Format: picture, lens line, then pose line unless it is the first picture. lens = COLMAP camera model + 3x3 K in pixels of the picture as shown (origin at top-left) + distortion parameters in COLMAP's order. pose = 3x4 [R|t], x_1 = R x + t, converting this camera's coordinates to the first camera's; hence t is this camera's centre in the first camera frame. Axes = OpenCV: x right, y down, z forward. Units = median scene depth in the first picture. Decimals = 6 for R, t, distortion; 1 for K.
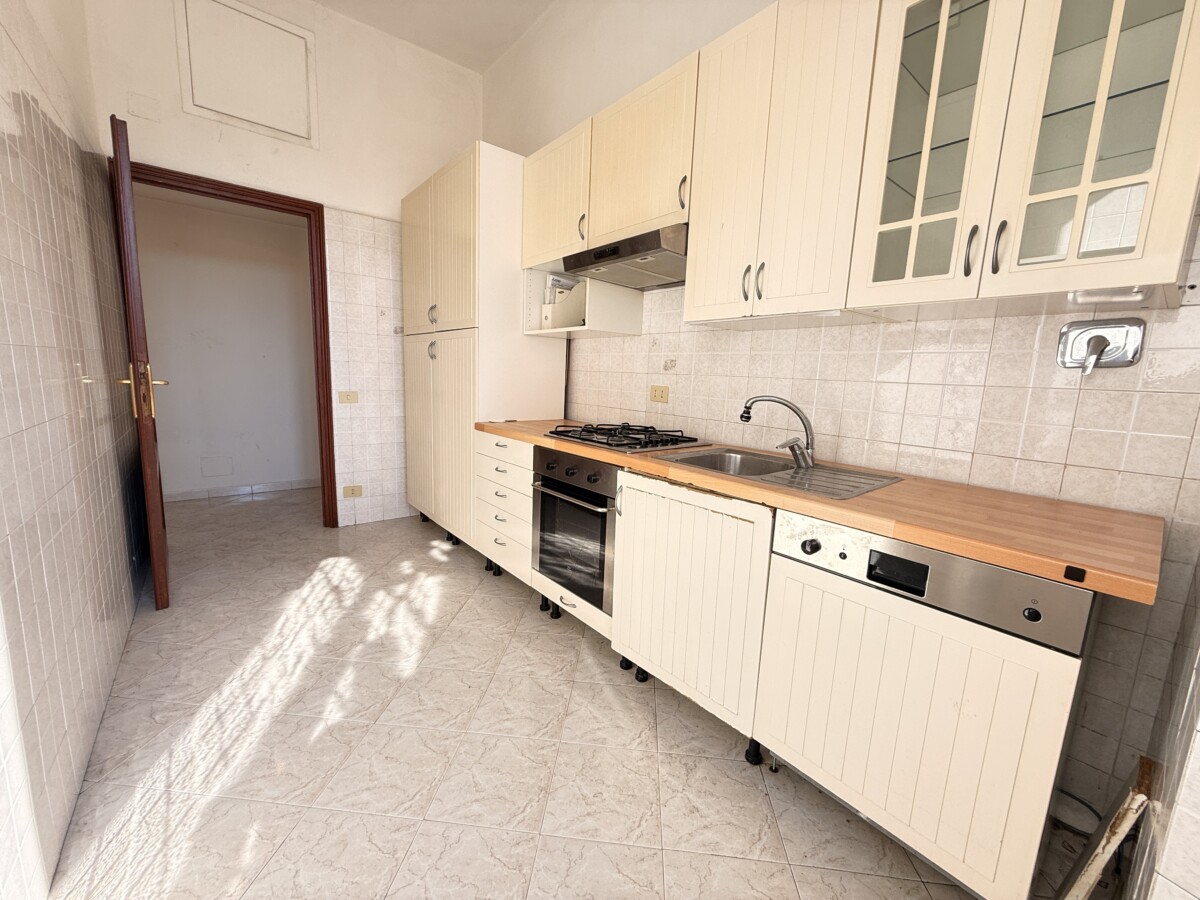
lens RADIAL K [[476.8, 0, 603.1], [0, 476.8, 451.6], [0, 0, 1]] dist [0.000080, -0.000077]
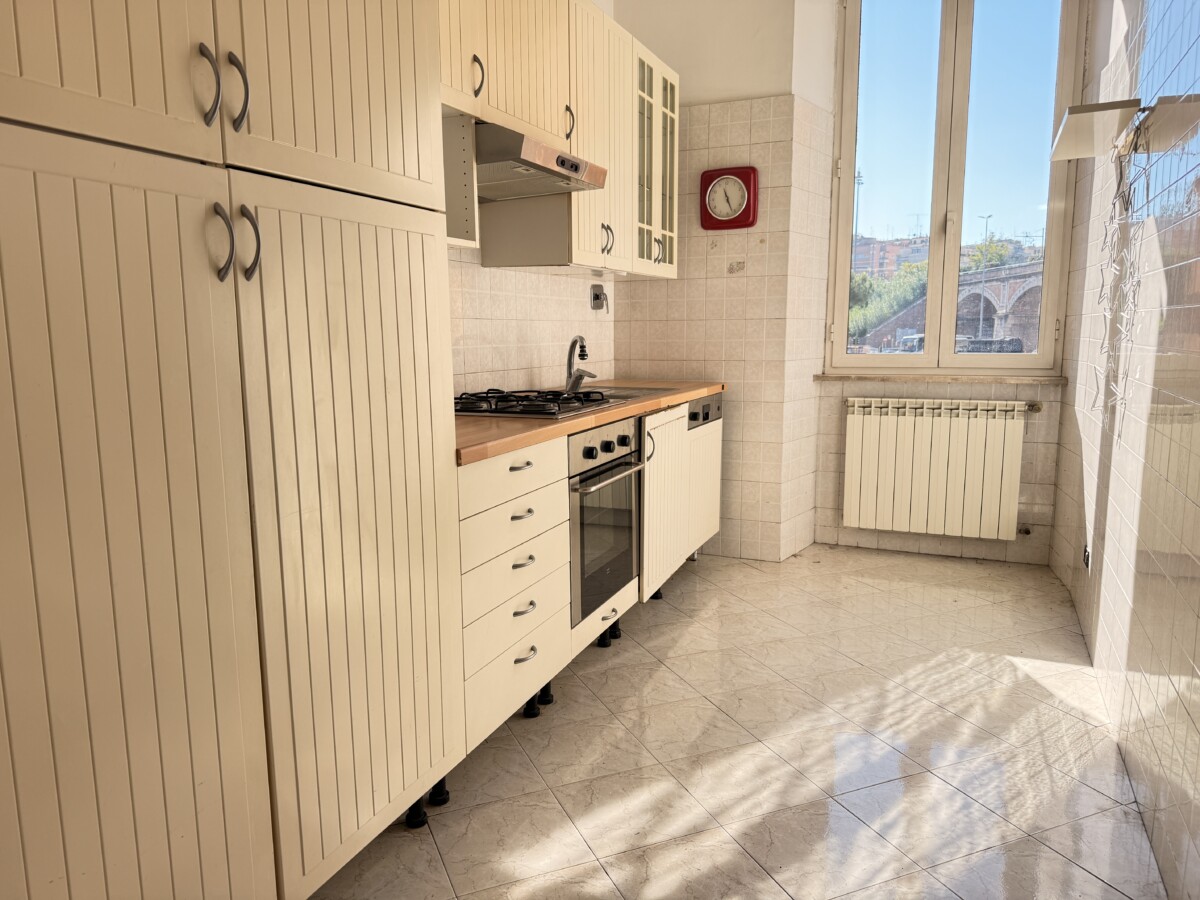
lens RADIAL K [[844.2, 0, 601.4], [0, 844.2, 451.1], [0, 0, 1]] dist [0.004015, -0.001585]
pose [[-0.458457, -0.159894, 0.874215, -1.285473], [0.133937, 0.960016, 0.245826, -0.293585], [-0.878566, 0.229790, -0.418710, 1.605383]]
